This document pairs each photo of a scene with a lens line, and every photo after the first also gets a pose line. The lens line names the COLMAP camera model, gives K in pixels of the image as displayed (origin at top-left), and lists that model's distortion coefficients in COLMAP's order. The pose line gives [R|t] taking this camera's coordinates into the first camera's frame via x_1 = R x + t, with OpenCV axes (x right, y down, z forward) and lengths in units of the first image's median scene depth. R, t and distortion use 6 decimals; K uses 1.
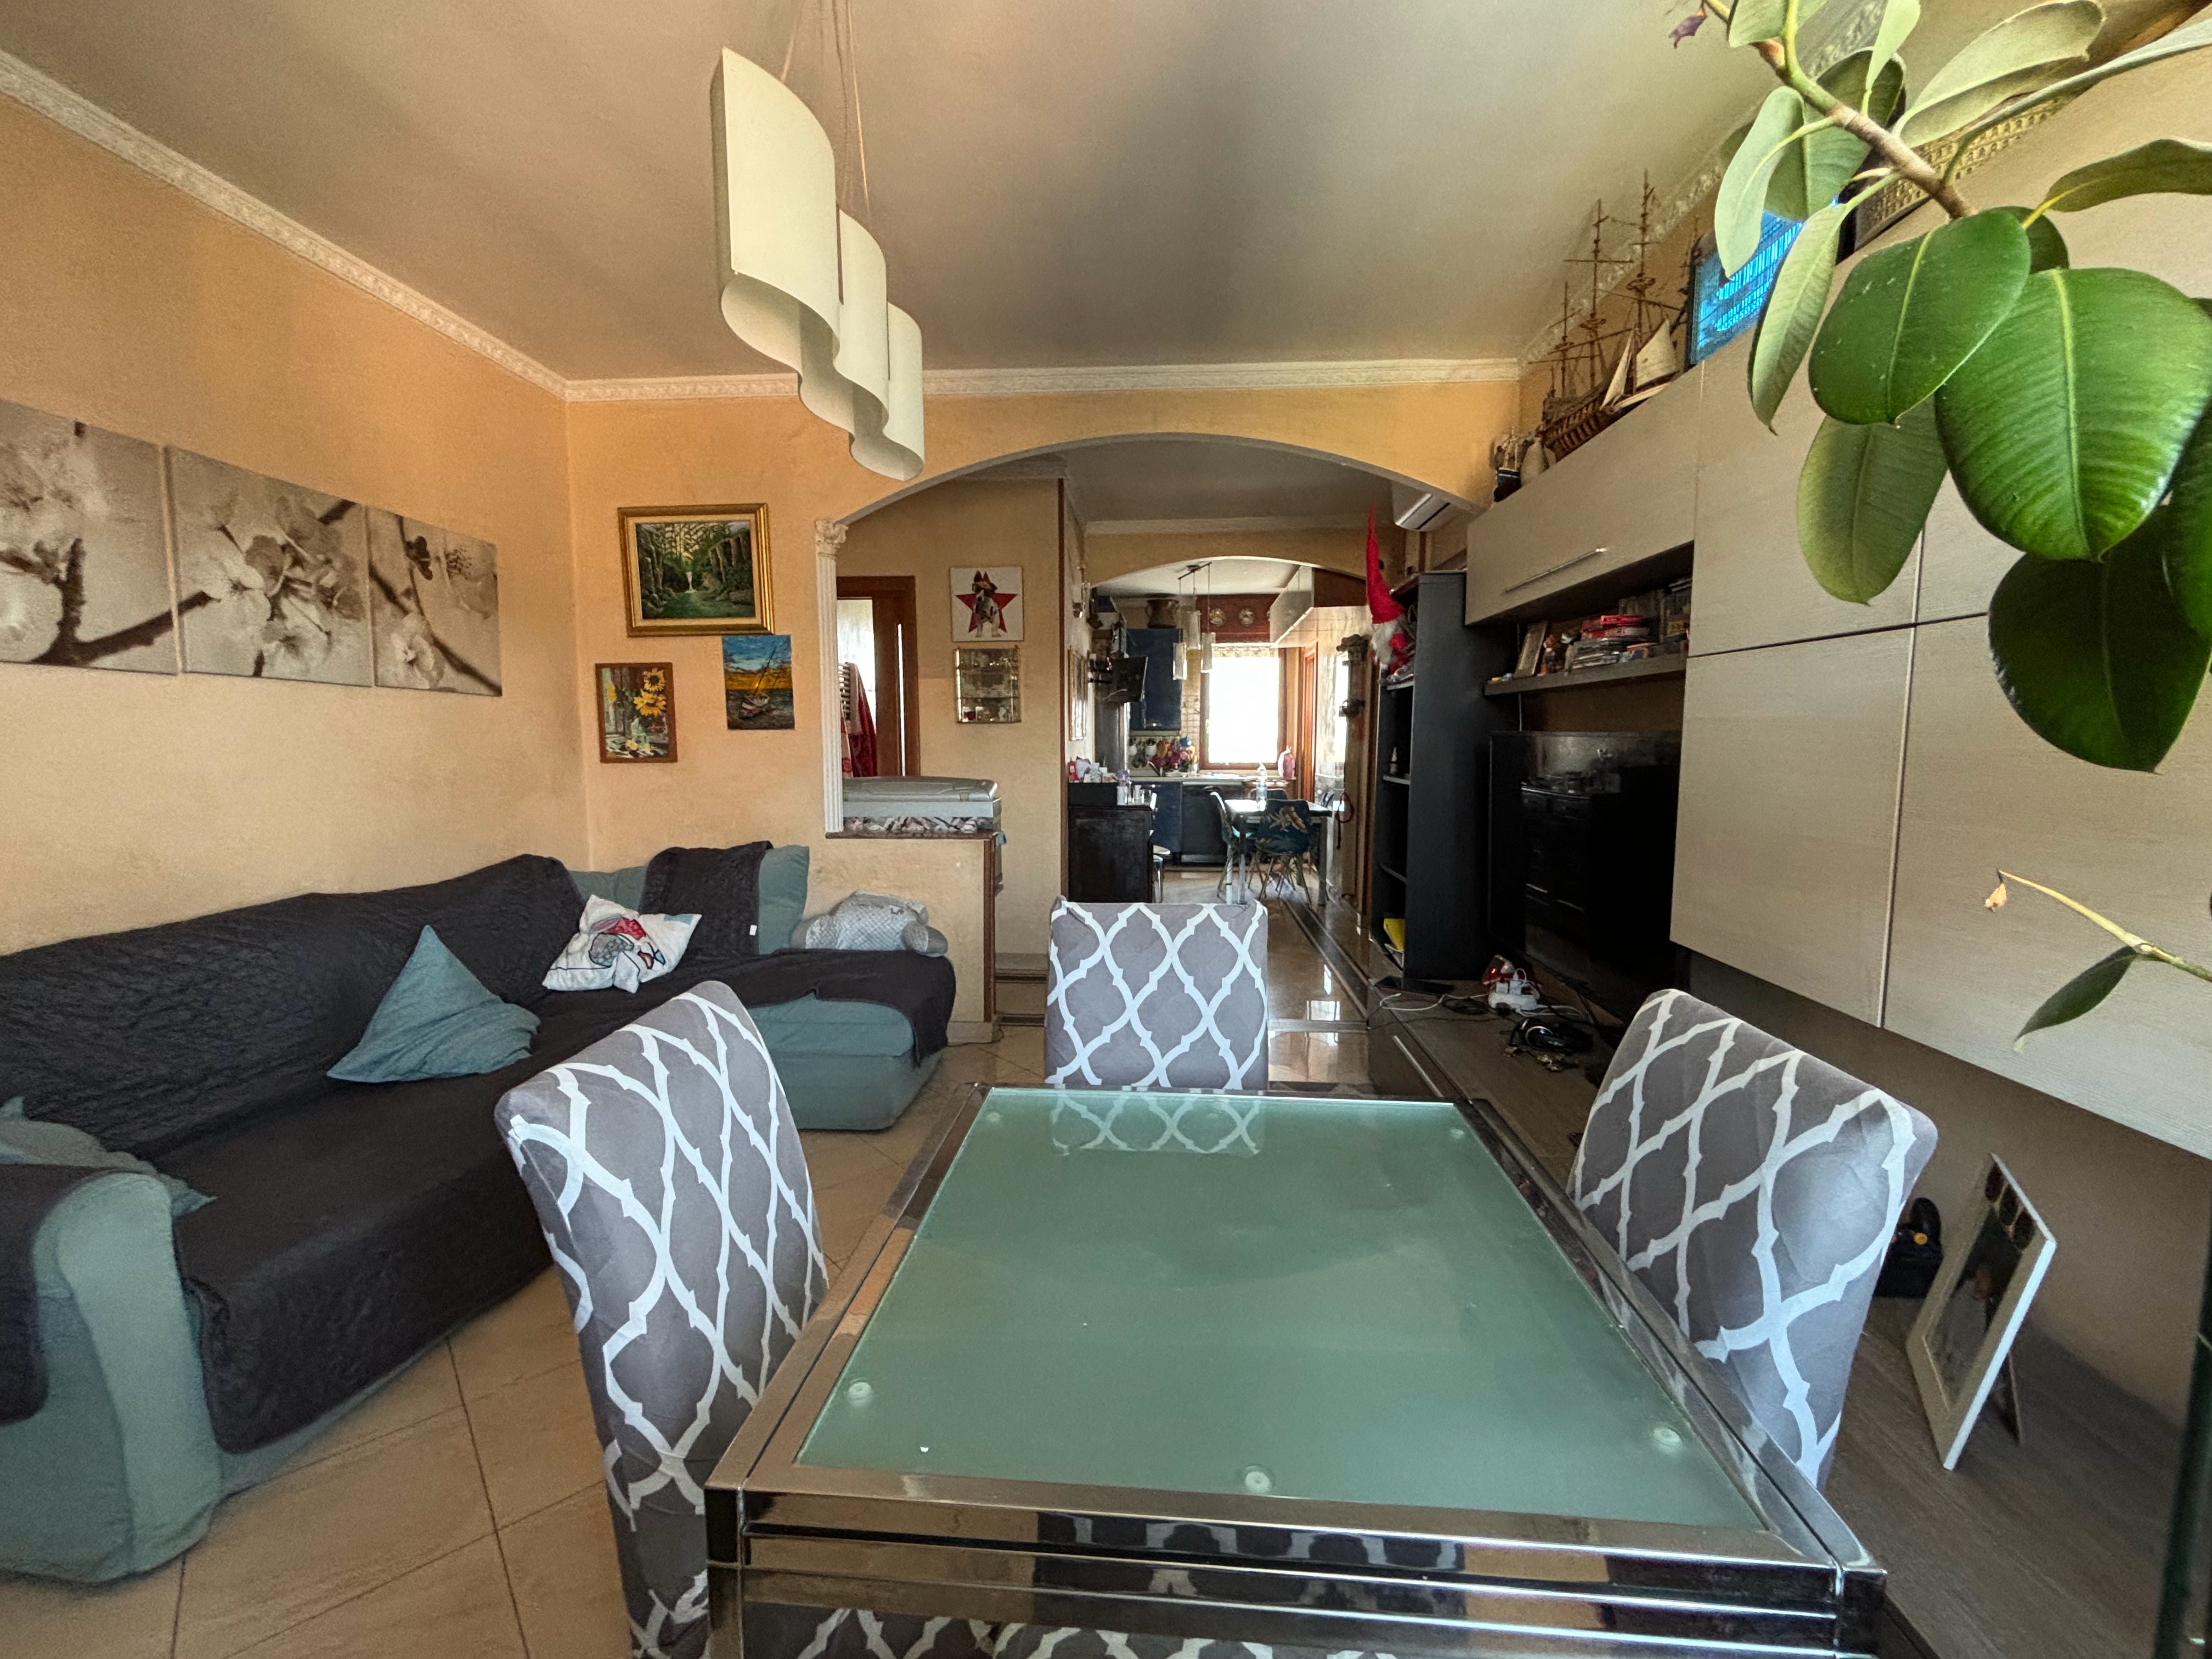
lens RADIAL K [[945.0, 0, 1127.0], [0, 945.0, 838.3], [0, 0, 1]] dist [-0.007438, 0.000593]
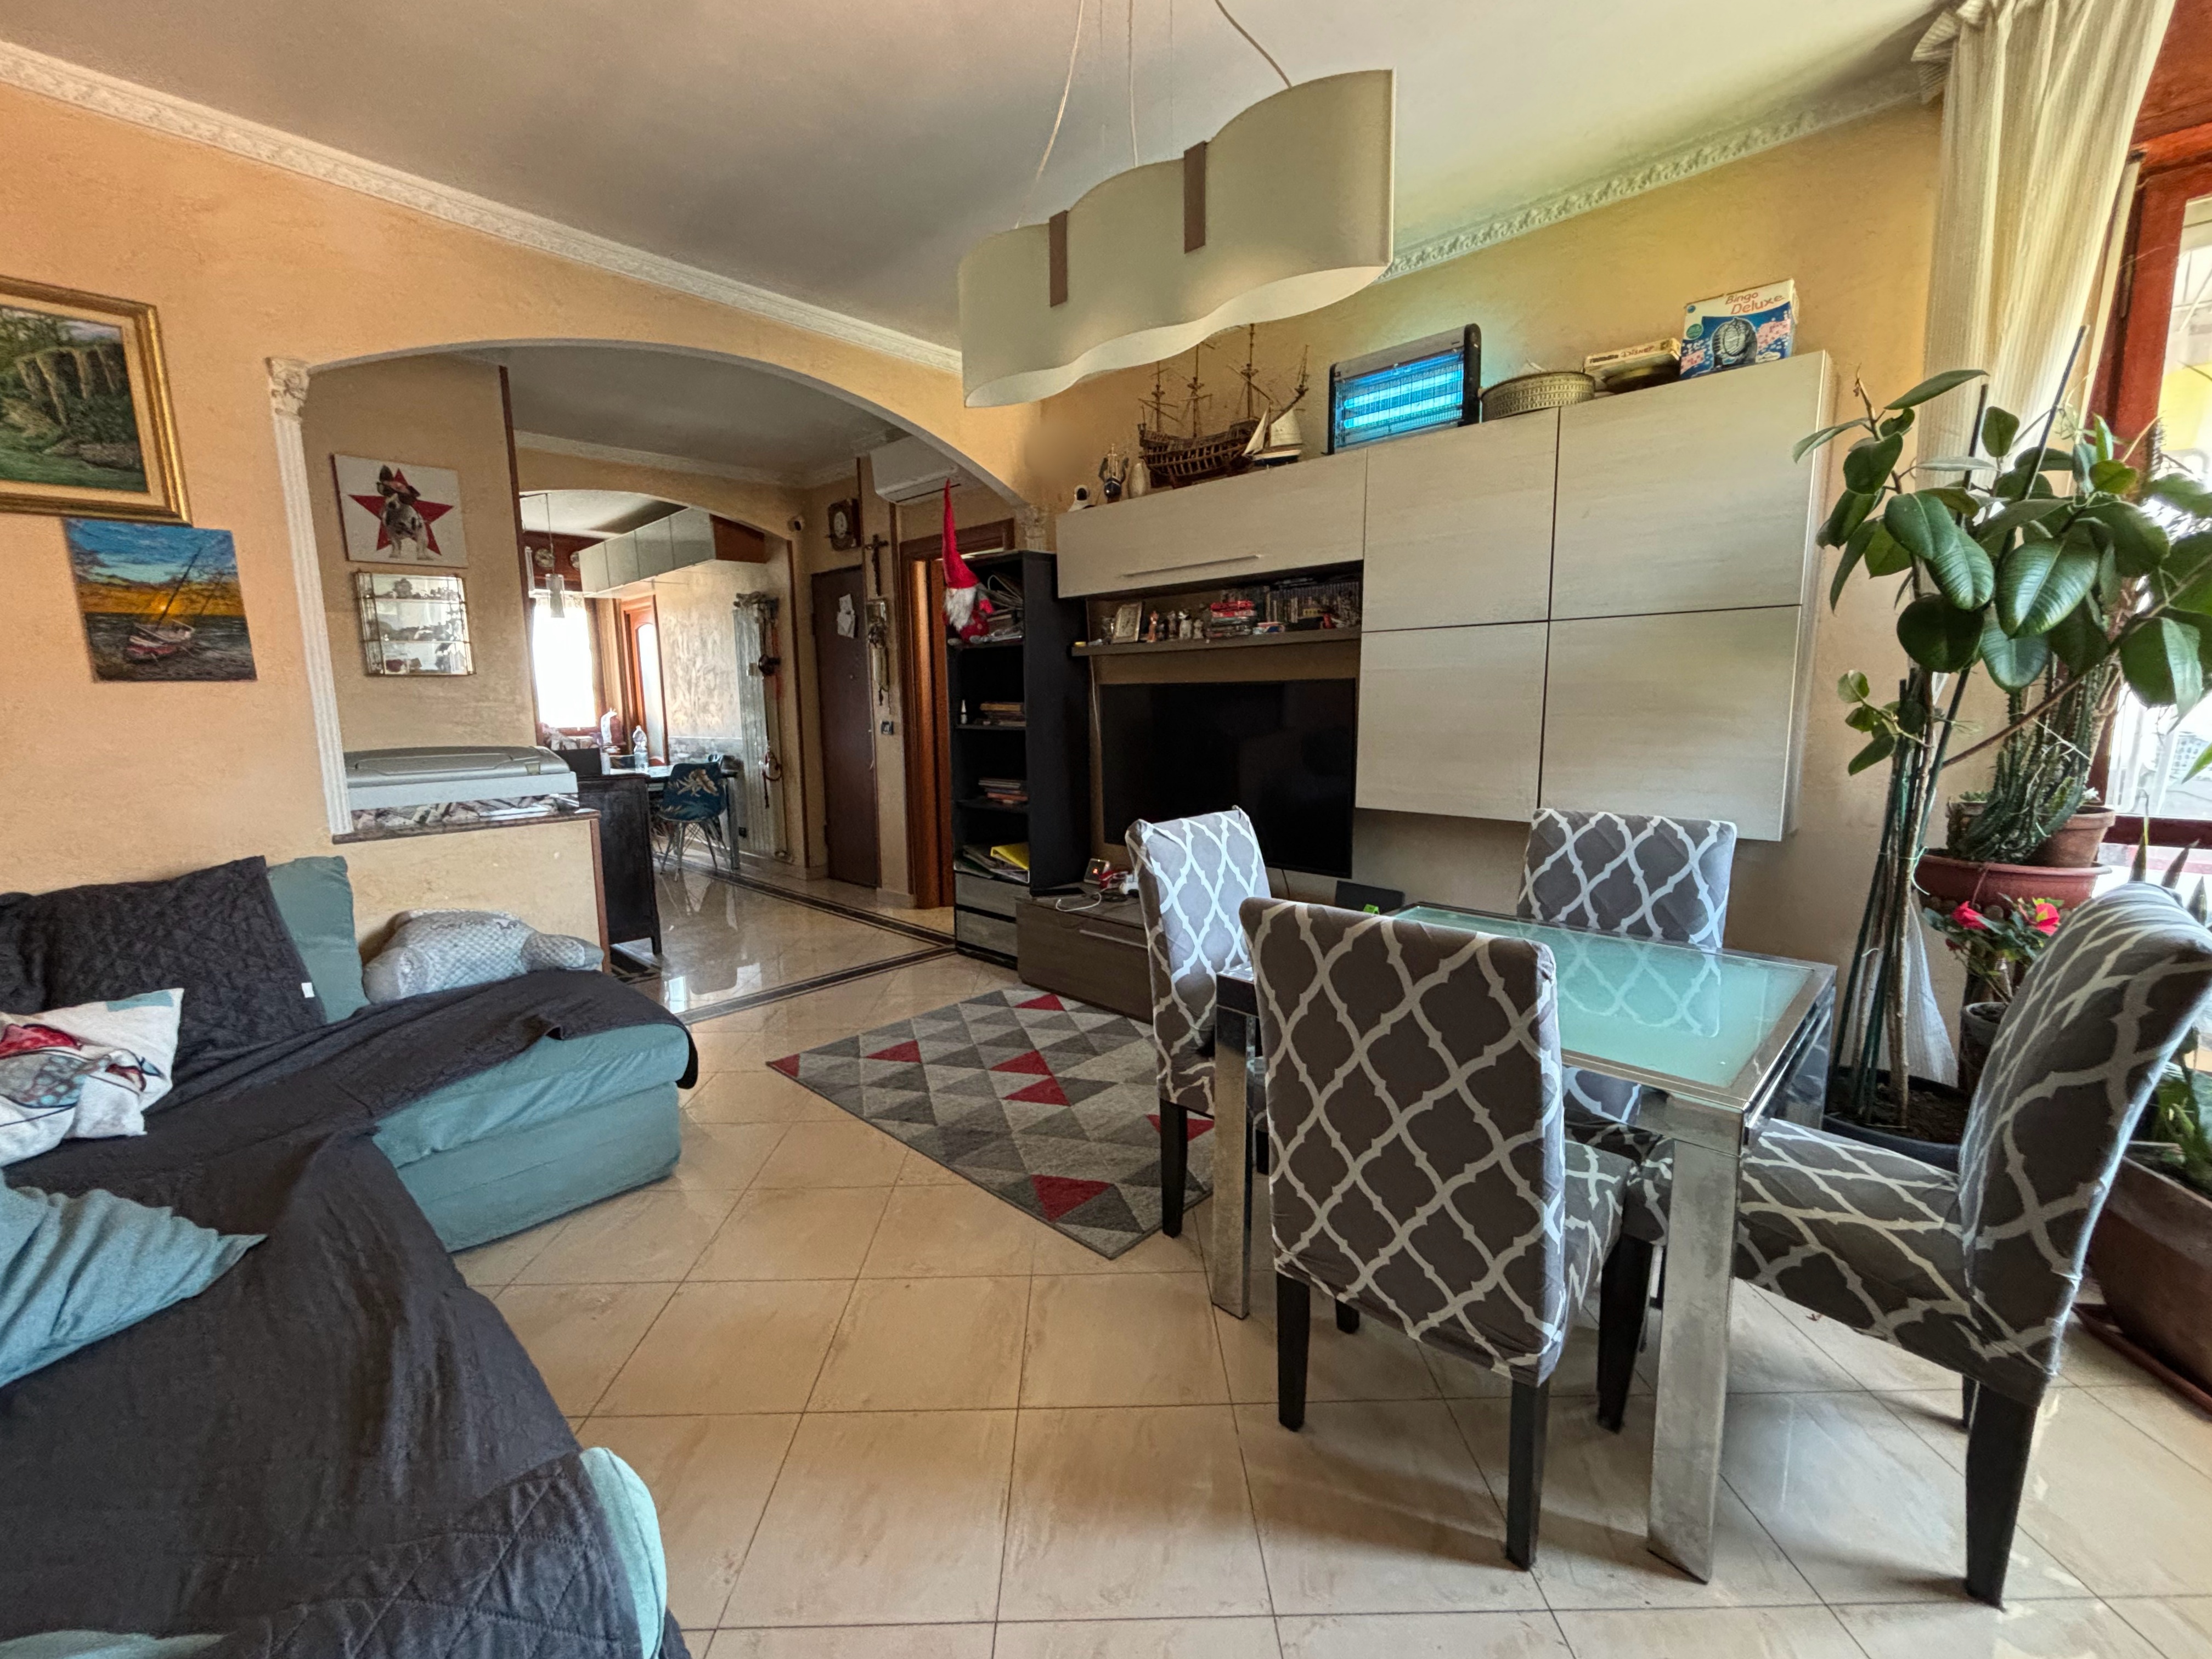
lens RADIAL K [[906.3, 0, 1129.2], [0, 906.3, 831.9], [0, 0, 1]] dist [-0.002638, -0.000585]
pose [[0.643387, -0.121311, 0.755868, -0.451609], [0.094120, 0.992409, 0.079159, -0.006079], [-0.759733, 0.020213, 0.649921, 0.151614]]
